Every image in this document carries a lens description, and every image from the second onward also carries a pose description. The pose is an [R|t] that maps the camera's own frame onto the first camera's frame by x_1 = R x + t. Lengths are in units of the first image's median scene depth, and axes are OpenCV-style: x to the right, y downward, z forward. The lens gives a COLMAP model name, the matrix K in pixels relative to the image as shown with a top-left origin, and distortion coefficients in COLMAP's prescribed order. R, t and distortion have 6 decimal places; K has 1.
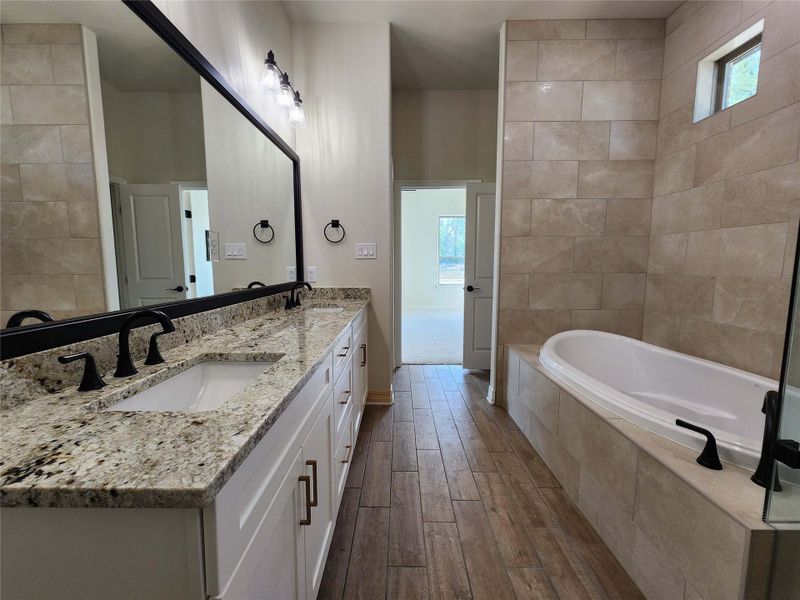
lens RADIAL K [[327.3, 0, 395.9], [0, 327.3, 296.9], [0, 0, 1]] dist [0.002086, -0.000887]
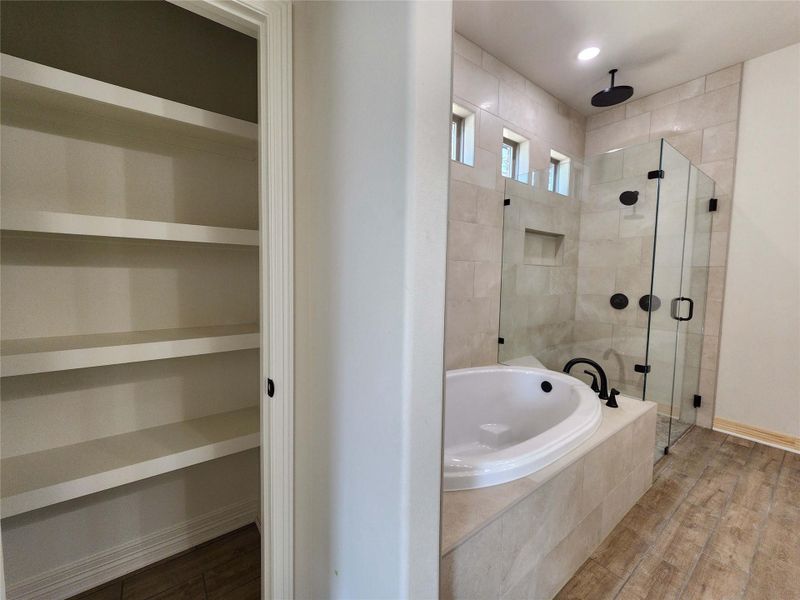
lens RADIAL K [[327.3, 0, 395.9], [0, 327.3, 296.9], [0, 0, 1]] dist [0.002086, -0.000887]
pose [[-0.609515, -0.063762, 0.790206, 0.137743], [0.062946, 0.989721, 0.128413, -0.183369], [-0.790272, 0.128010, -0.599236, 1.389500]]
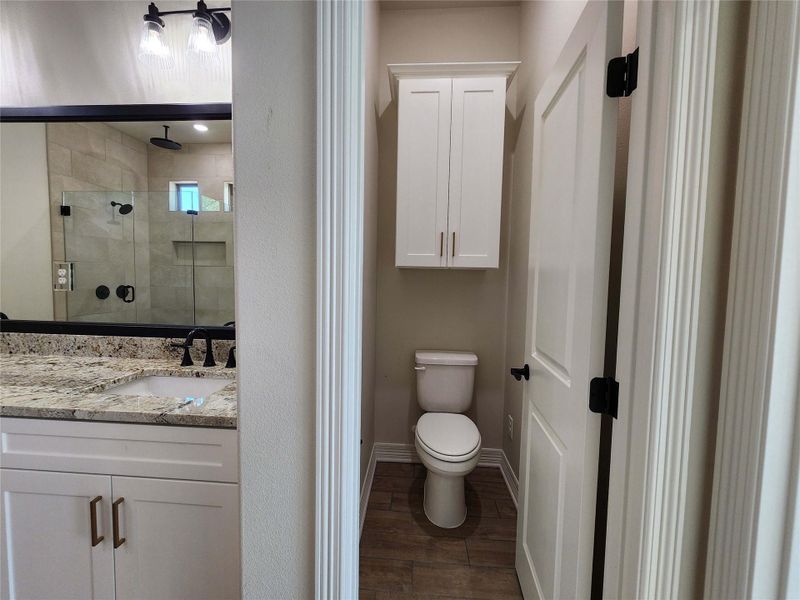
lens RADIAL K [[327.3, 0, 395.9], [0, 327.3, 296.9], [0, 0, 1]] dist [0.002086, -0.000887]
pose [[-0.052153, 0.060924, -0.996779, 0.284166], [-0.120335, 0.990481, 0.066835, -0.180625], [0.991362, 0.123433, -0.044325, 1.326026]]
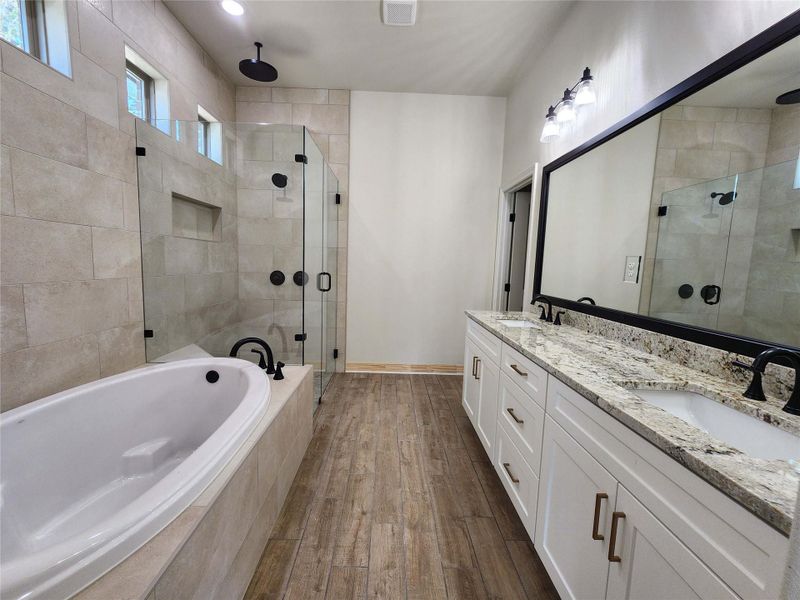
lens RADIAL K [[327.3, 0, 395.9], [0, 327.3, 296.9], [0, 0, 1]] dist [0.002086, -0.000887]
pose [[-0.998899, -0.028228, -0.037461, 0.176004], [-0.035245, 0.978677, 0.202358, -0.160887], [0.030950, 0.203456, -0.978595, 1.295641]]
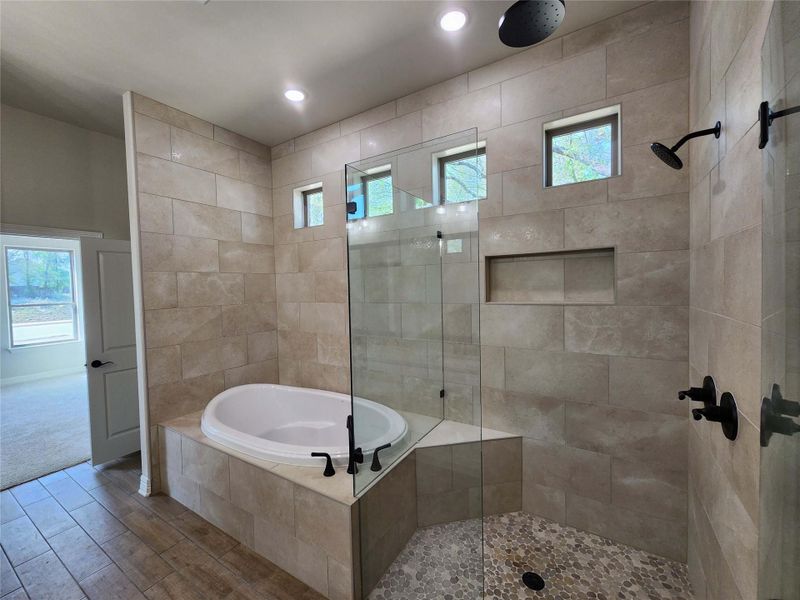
lens RADIAL K [[327.3, 0, 395.9], [0, 327.3, 296.9], [0, 0, 1]] dist [0.002086, -0.000887]
pose [[0.518313, -0.040694, 0.854222, -0.114281], [0.107439, 0.994052, -0.017835, -0.145260], [-0.848415, 0.101021, 0.519602, -0.108355]]
